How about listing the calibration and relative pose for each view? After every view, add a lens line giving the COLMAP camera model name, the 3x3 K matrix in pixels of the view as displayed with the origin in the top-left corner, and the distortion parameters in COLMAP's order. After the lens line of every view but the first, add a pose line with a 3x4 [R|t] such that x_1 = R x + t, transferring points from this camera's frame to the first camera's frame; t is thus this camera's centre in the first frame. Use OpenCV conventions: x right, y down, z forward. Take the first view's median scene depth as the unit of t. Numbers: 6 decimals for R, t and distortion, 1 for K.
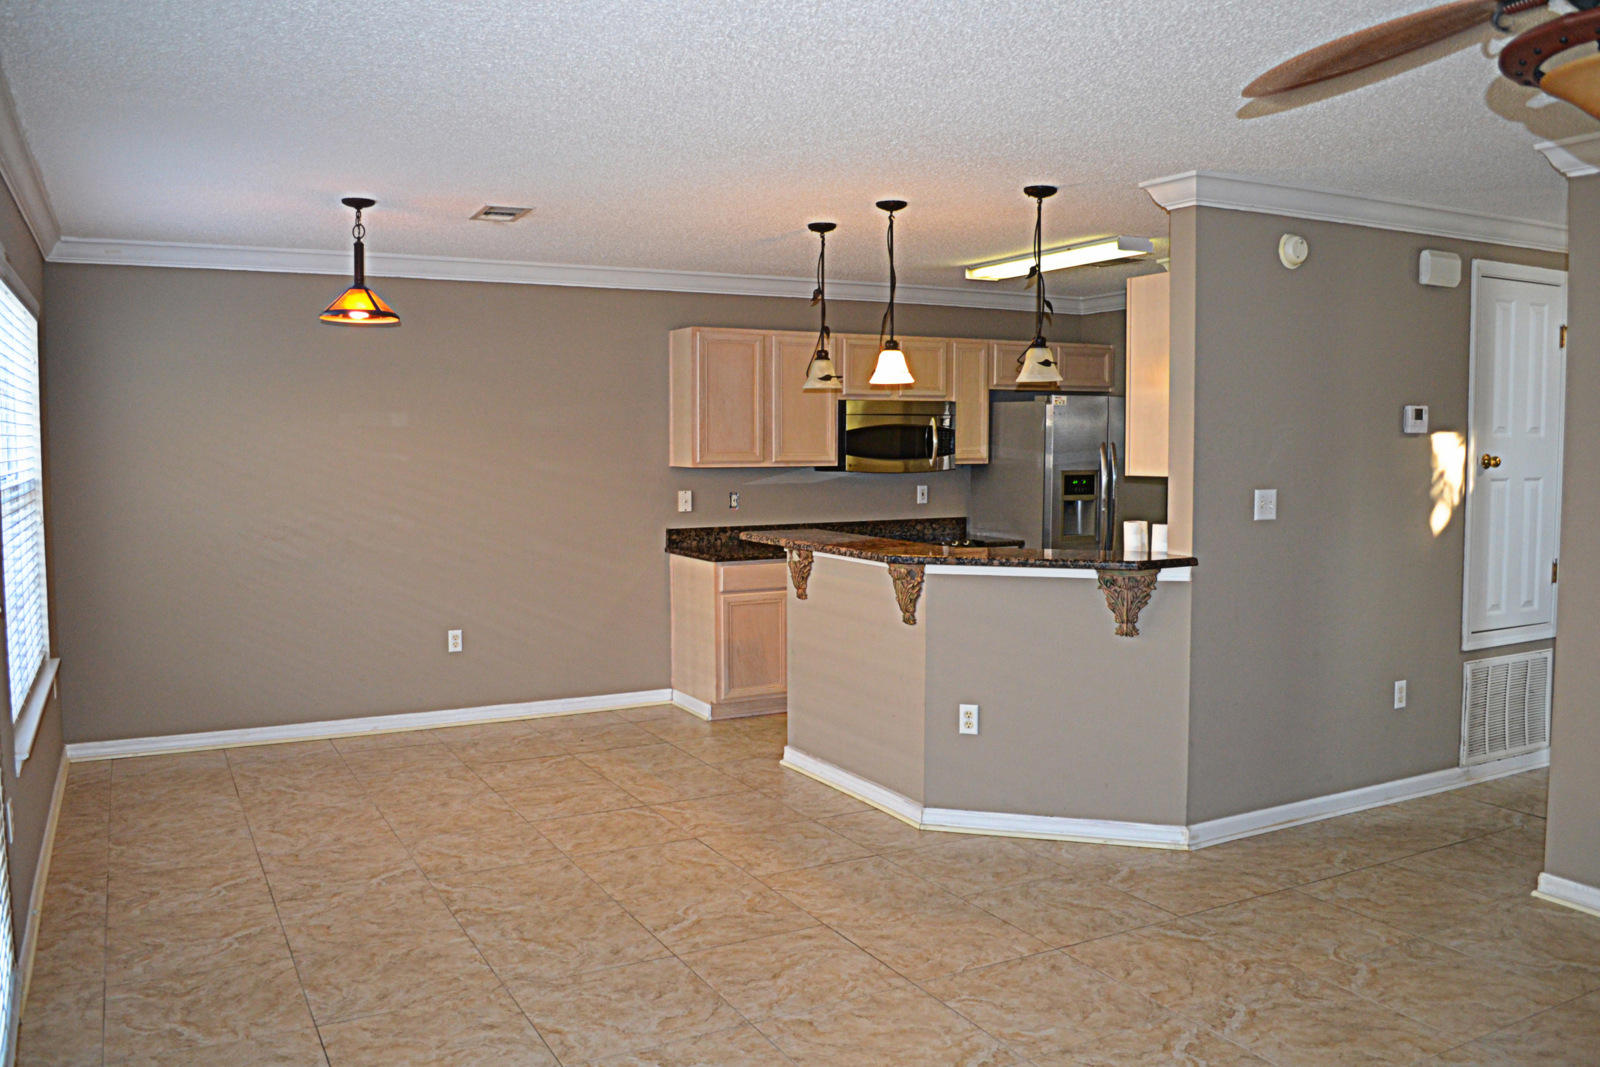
lens RADIAL K [[1274.2, 0, 806.0], [0, 1274.2, 523.8], [0, 0, 1]] dist [-0.084563, 0.008185]
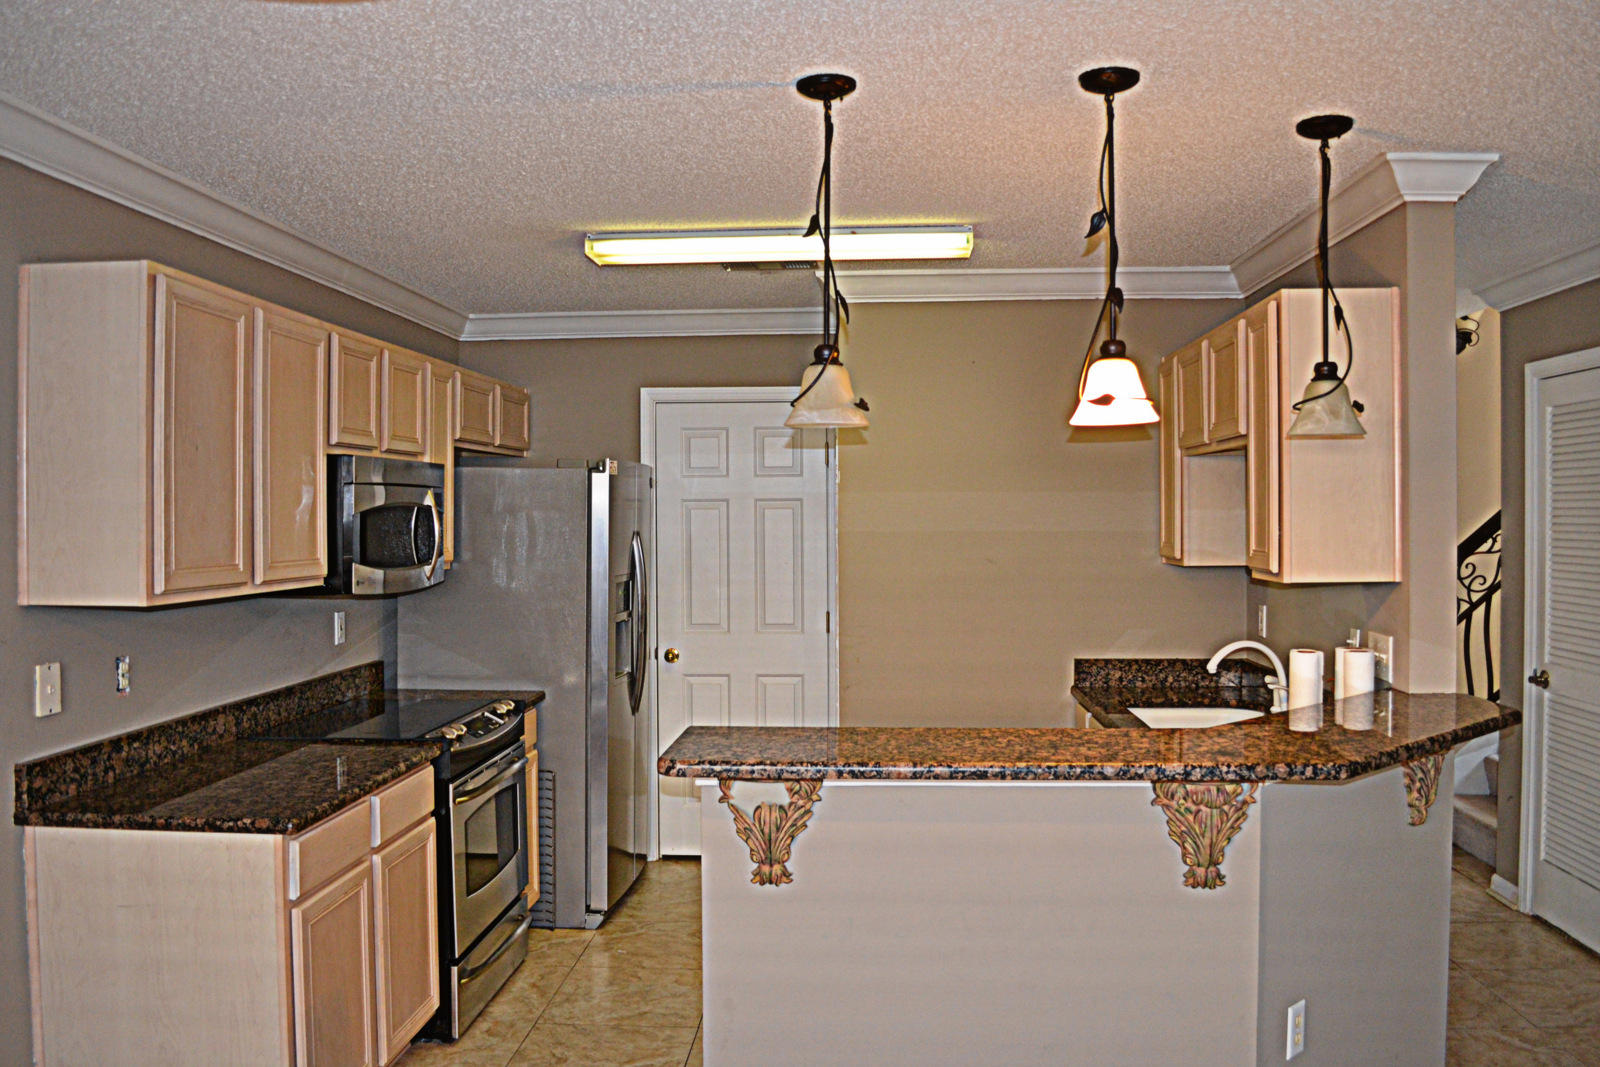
lens RADIAL K [[1274.2, 0, 804.3], [0, 1274.2, 540.2], [0, 0, 1]] dist [-0.084563, 0.008185]
pose [[0.524519, -0.014959, 0.851268, -0.301482], [0.059393, 0.998053, -0.019057, -0.043131], [-0.849325, 0.060555, 0.524386, 0.588772]]
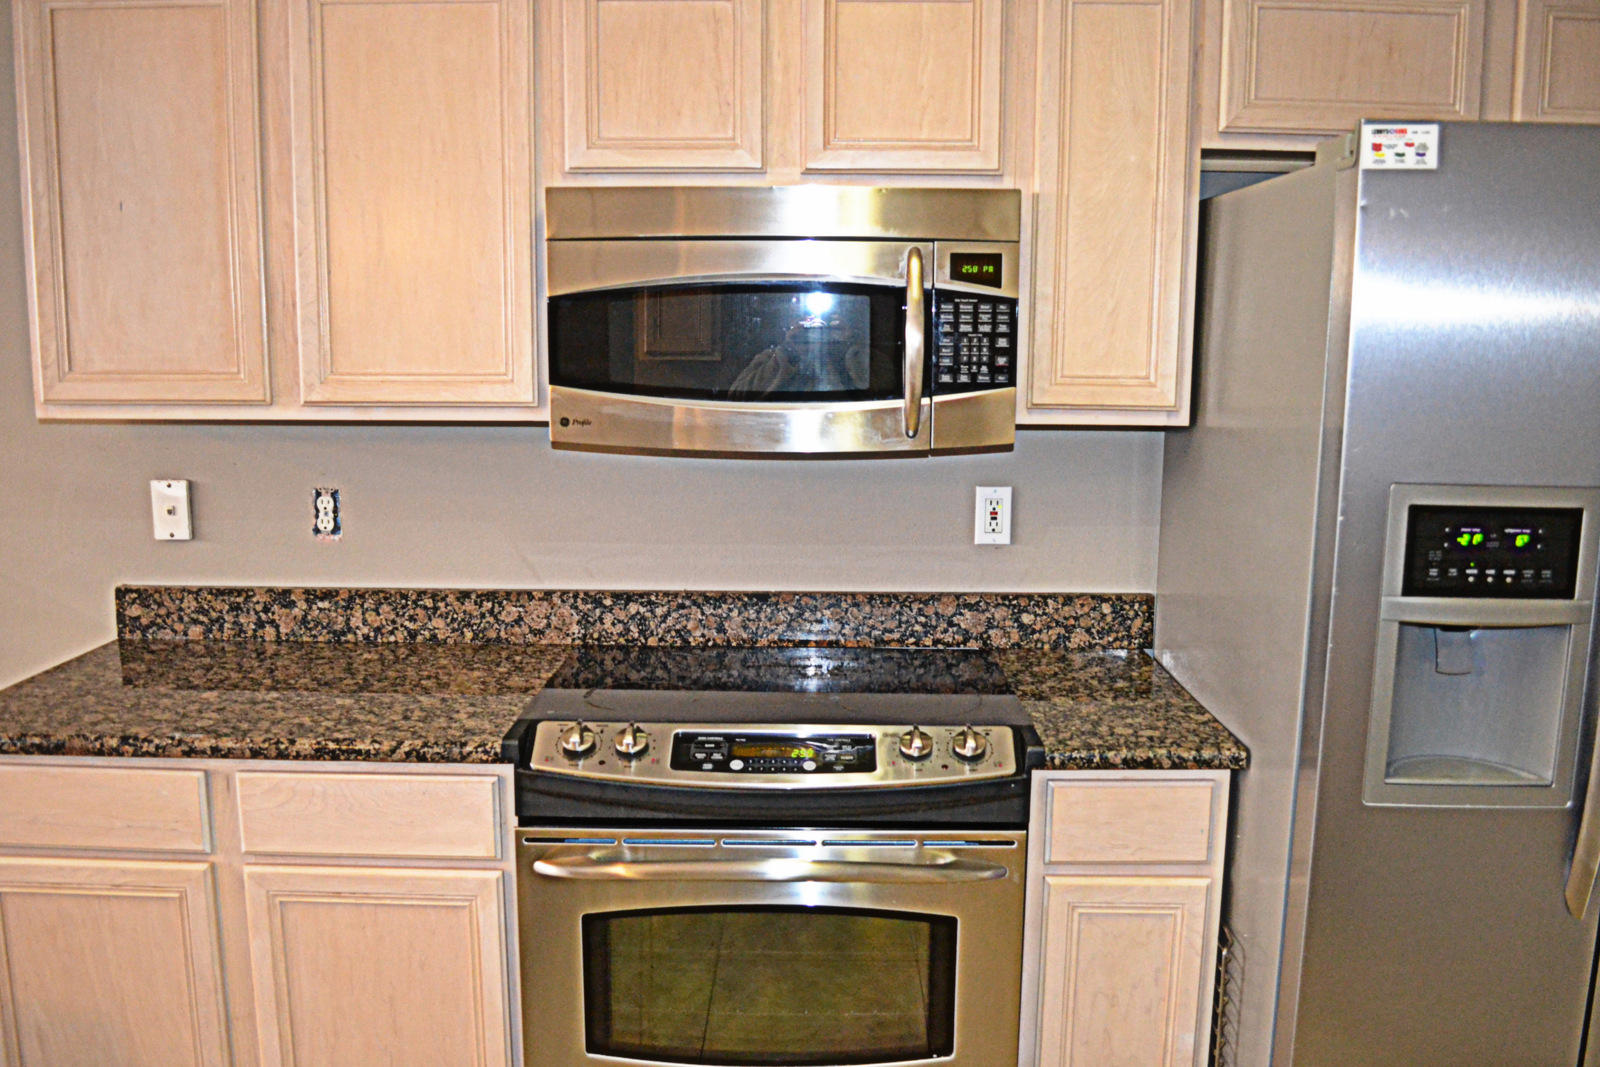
lens RADIAL K [[1274.2, 0, 798.0], [0, 1274.2, 539.5], [0, 0, 1]] dist [-0.084563, 0.008185]
pose [[0.880602, 0.083167, -0.466502, 0.215155], [-0.042985, 0.994439, 0.096145, -0.049727], [0.471904, -0.064613, 0.879279, 0.781365]]
